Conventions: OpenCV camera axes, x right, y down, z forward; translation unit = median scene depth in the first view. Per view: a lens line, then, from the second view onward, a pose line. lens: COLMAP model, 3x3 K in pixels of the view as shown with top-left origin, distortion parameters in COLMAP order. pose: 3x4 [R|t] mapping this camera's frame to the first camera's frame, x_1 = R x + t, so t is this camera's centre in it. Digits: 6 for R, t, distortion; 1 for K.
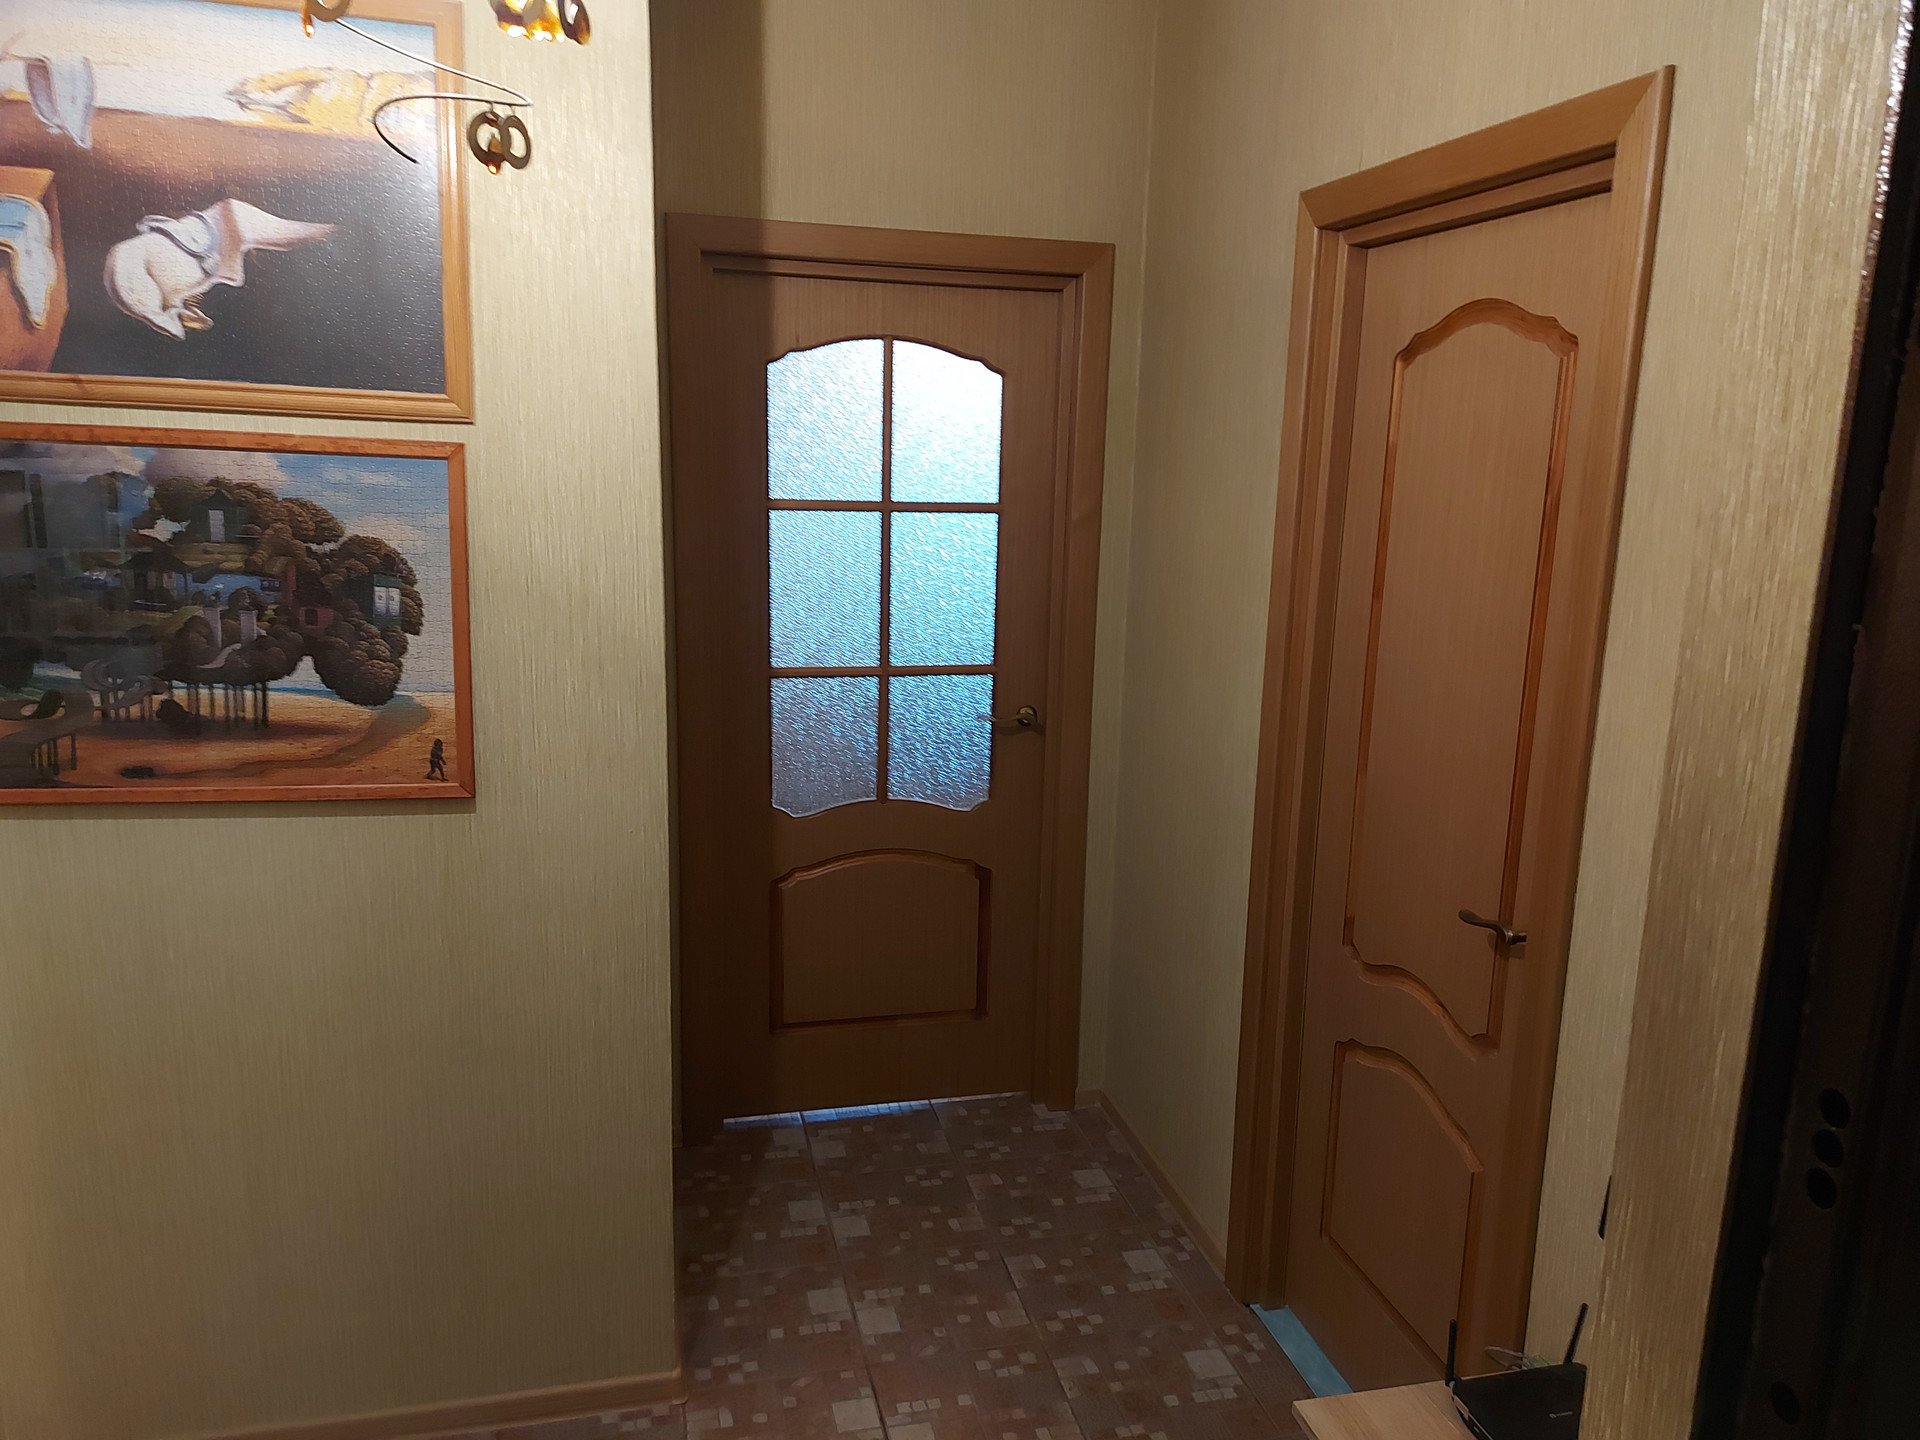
lens RADIAL K [[1398.4, 0, 985.8], [0, 1398.4, 730.4], [0, 0, 1]] dist [0.090311, -0.120965]
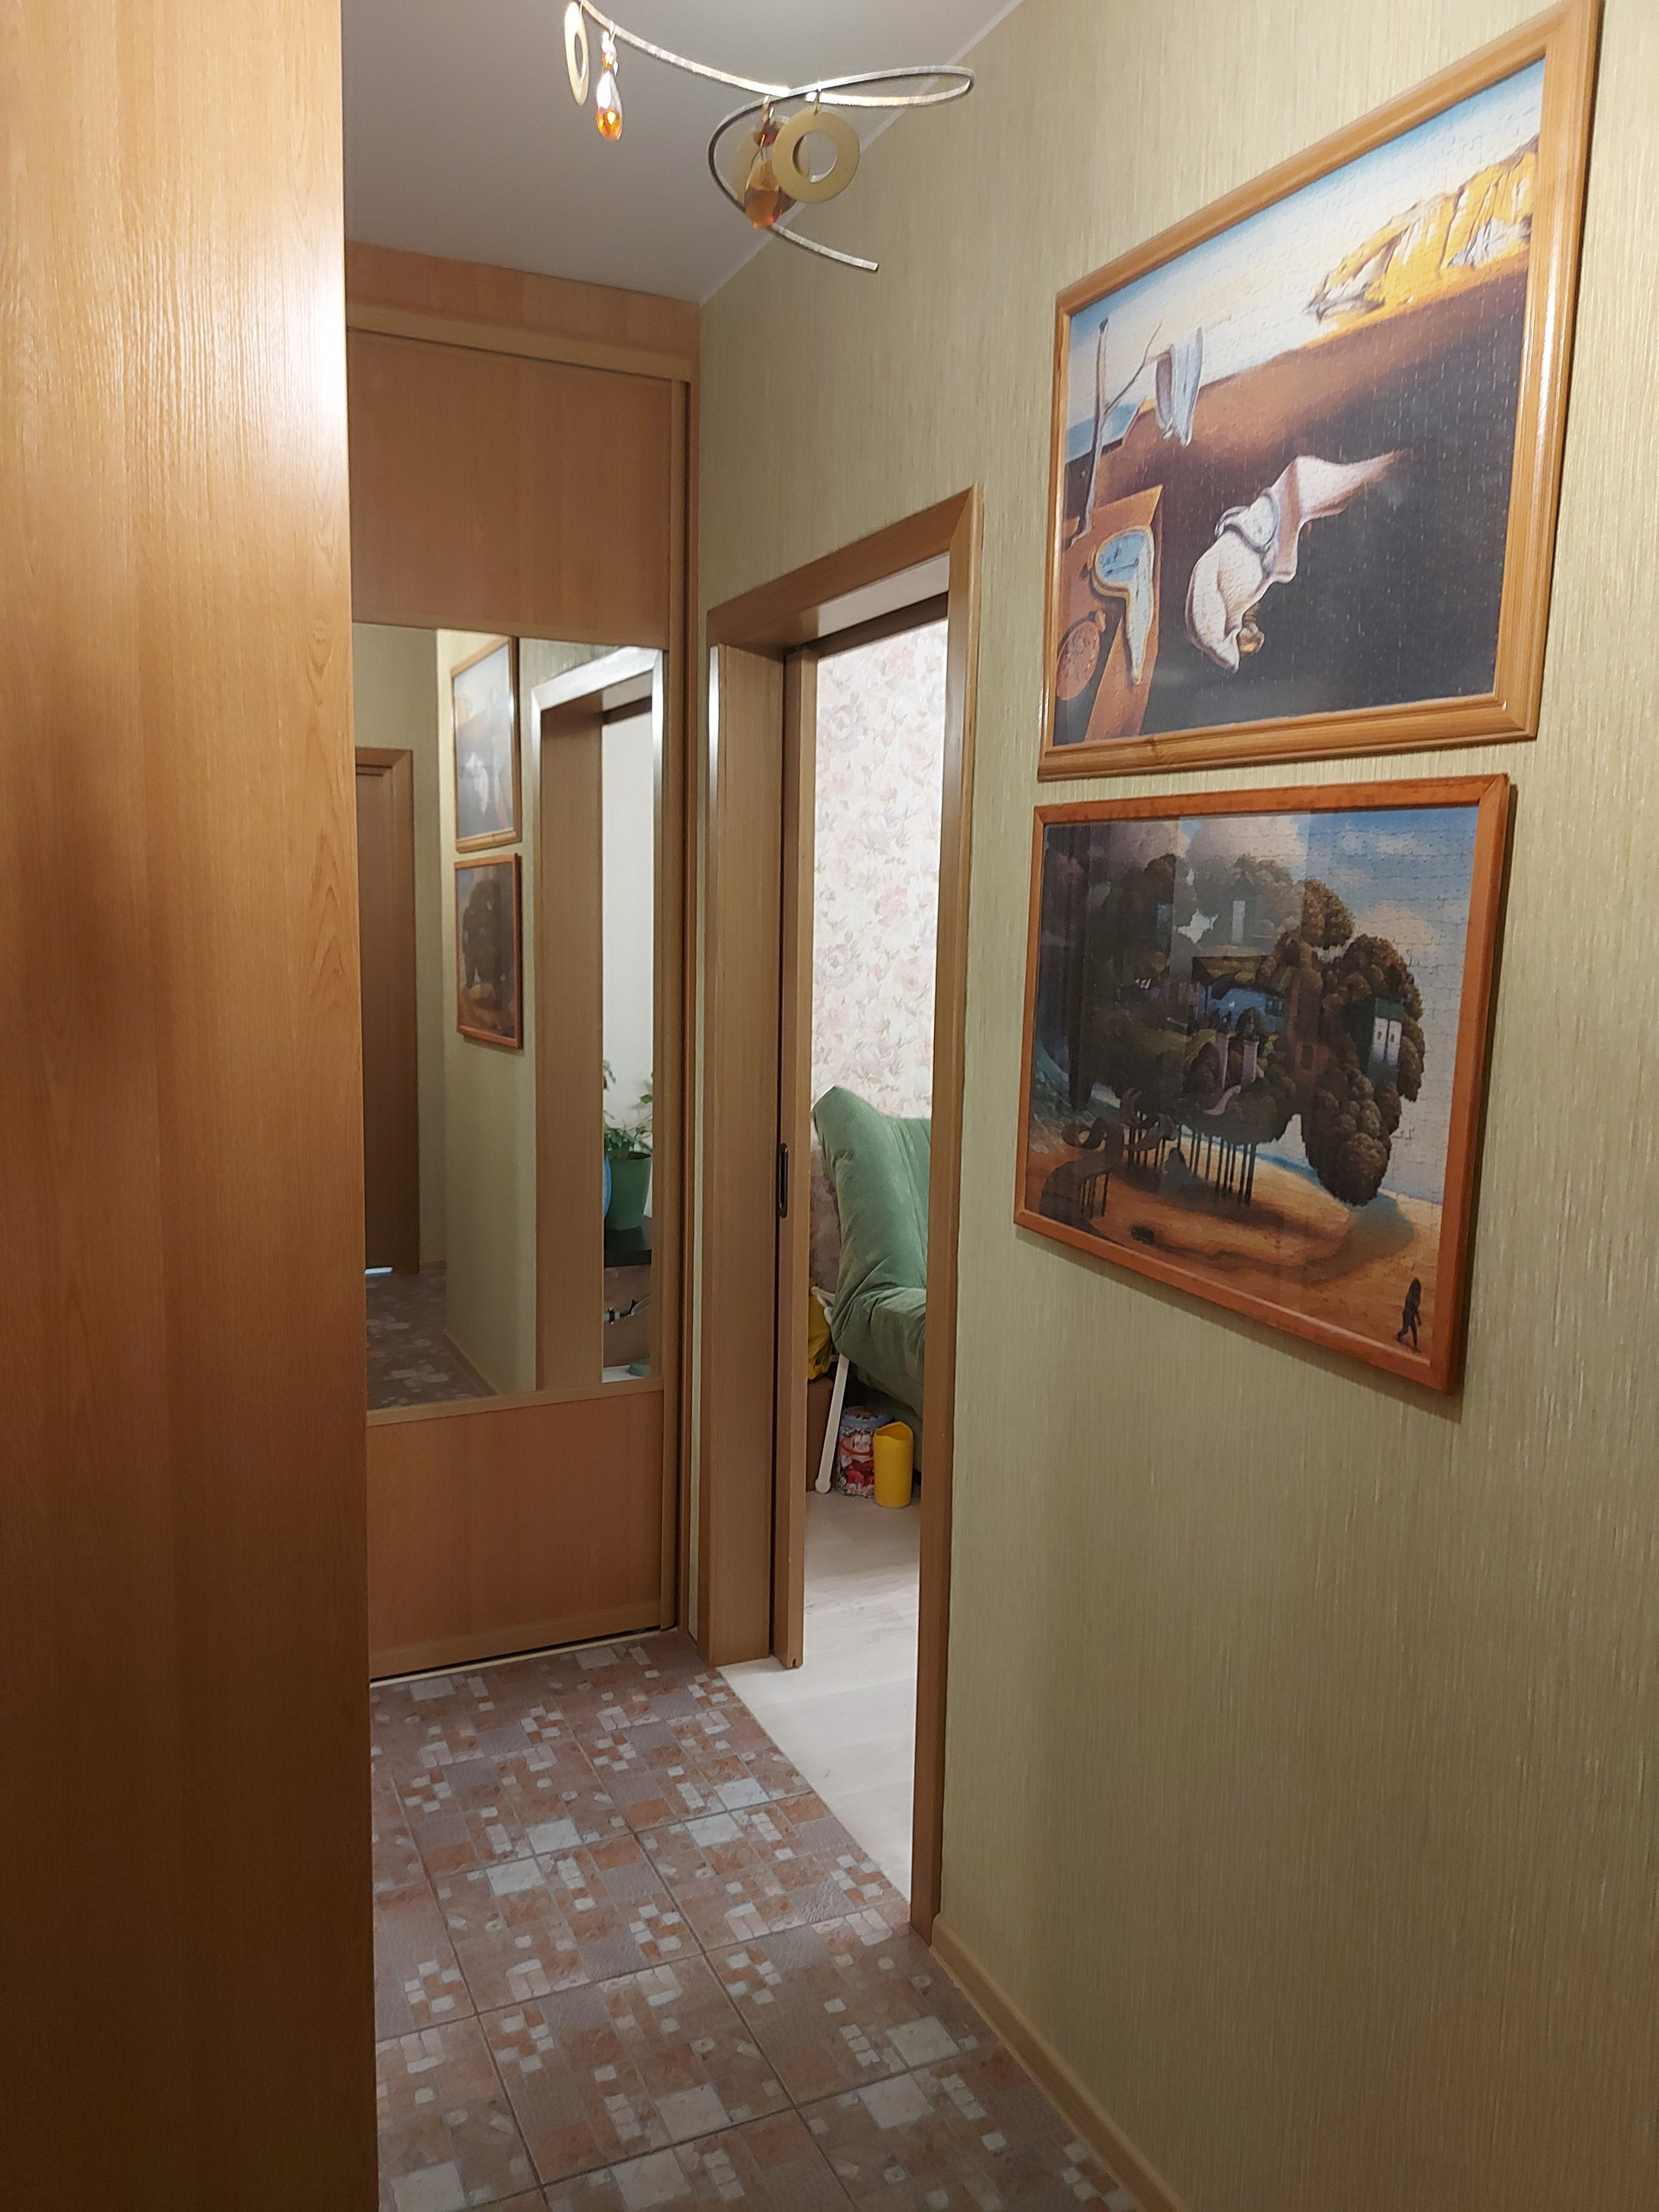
lens RADIAL K [[1611.1, 0, 813.8], [0, 1611.1, 1116.1], [0, 0, 1]] dist [0.090311, -0.120965]
pose [[0.159099, 0.100536, -0.982130, 0.244234], [-0.207795, 0.975927, 0.066240, -0.055190], [0.965147, 0.193543, 0.176160, 0.645882]]
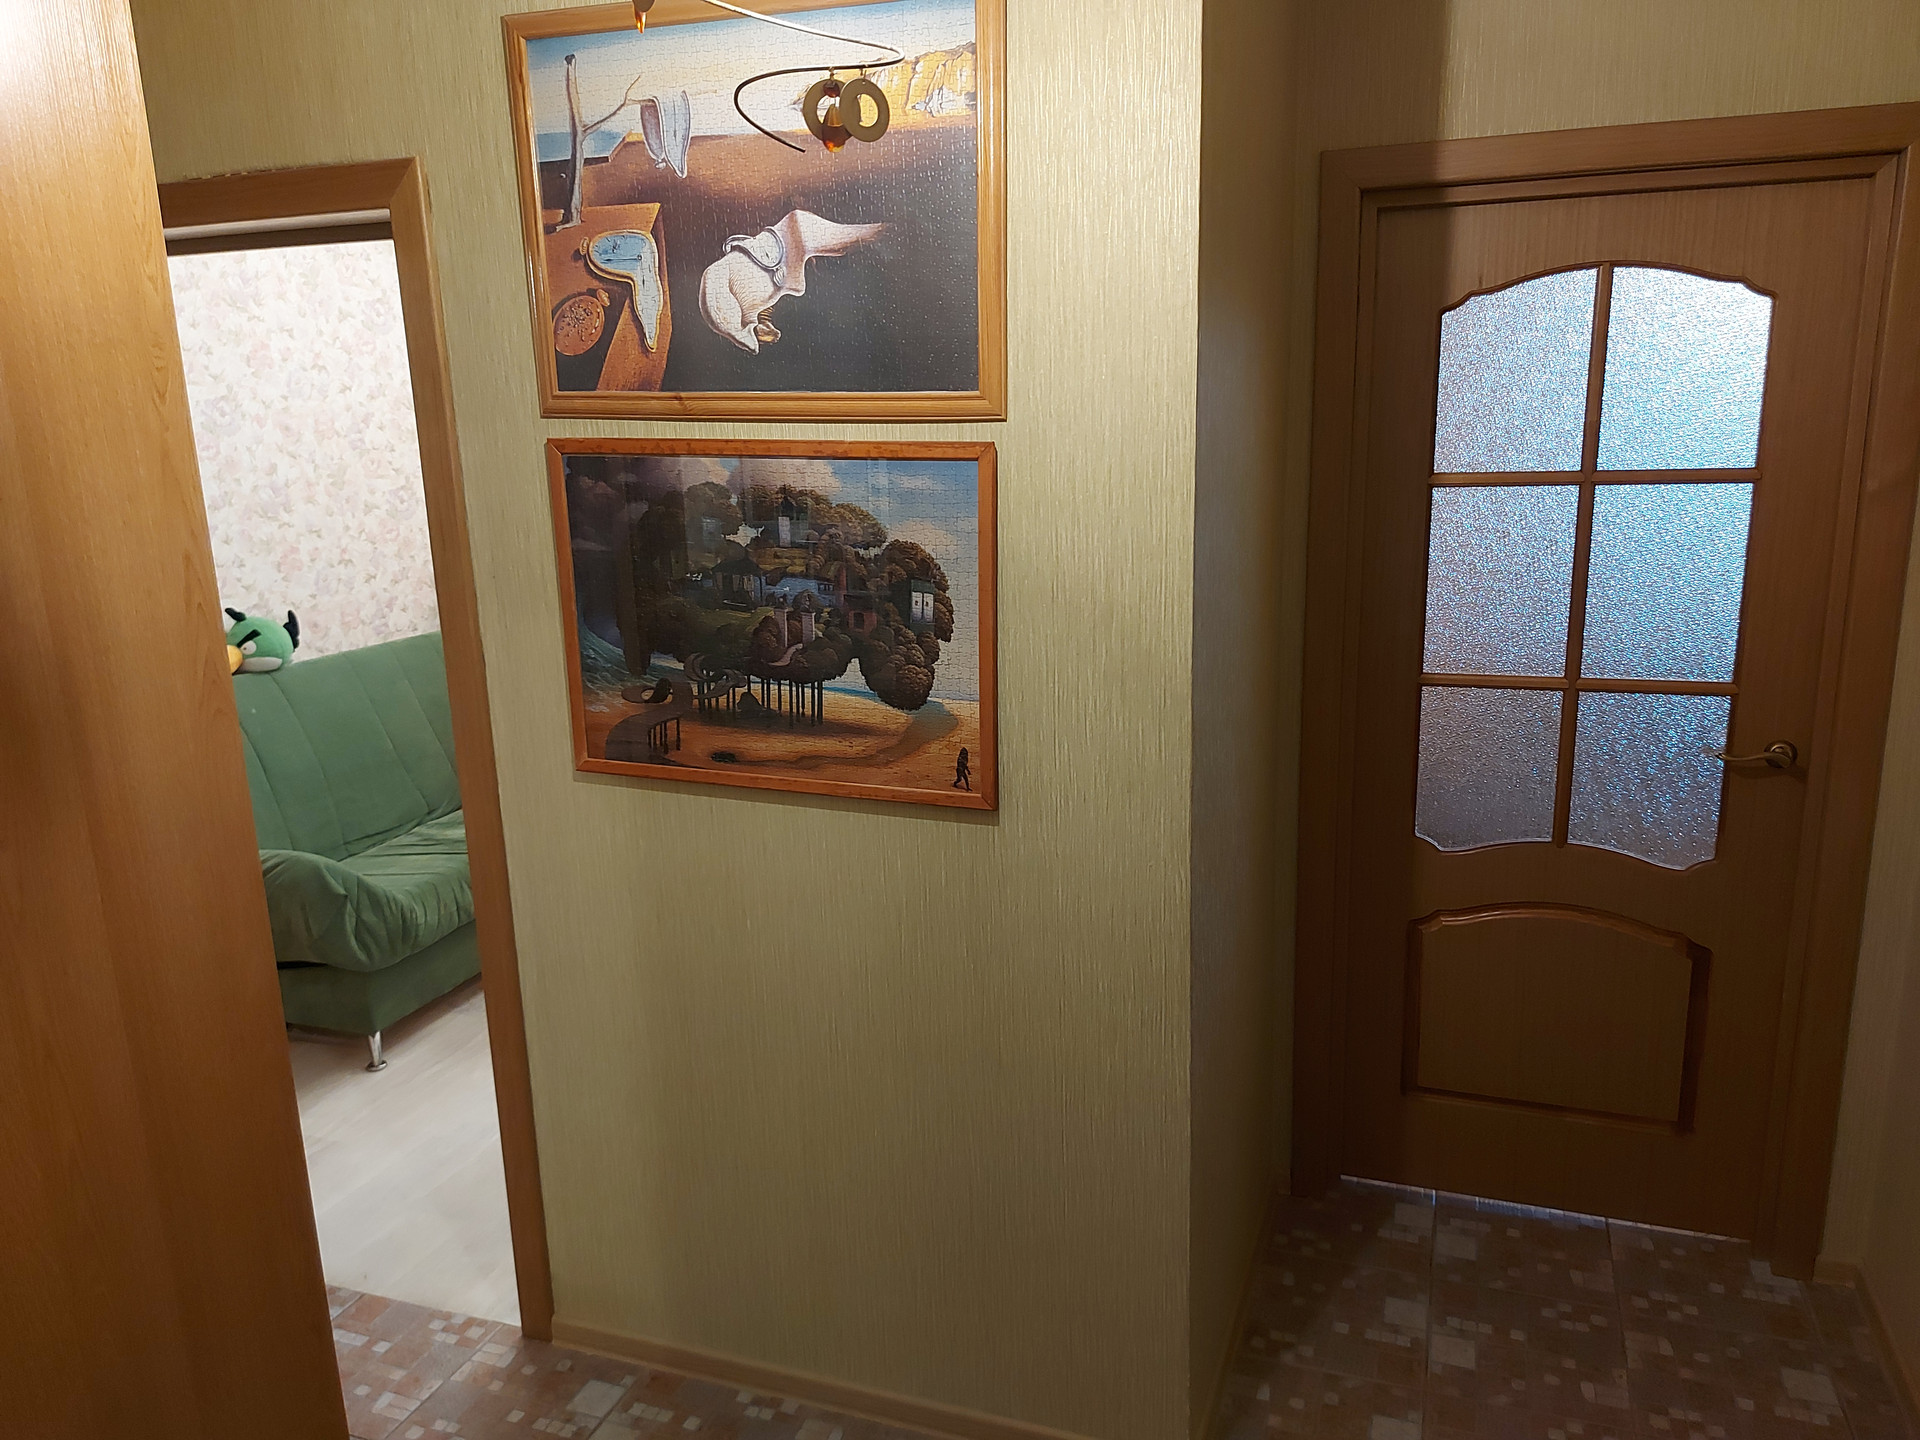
lens RADIAL K [[1398.4, 0, 985.8], [0, 1398.4, 730.4], [0, 0, 1]] dist [0.090311, -0.120965]
pose [[0.823836, 0.082654, -0.560770, 0.169490], [-0.063044, 0.996534, 0.054265, -0.061483], [0.563312, -0.009352, 0.826191, 0.221064]]
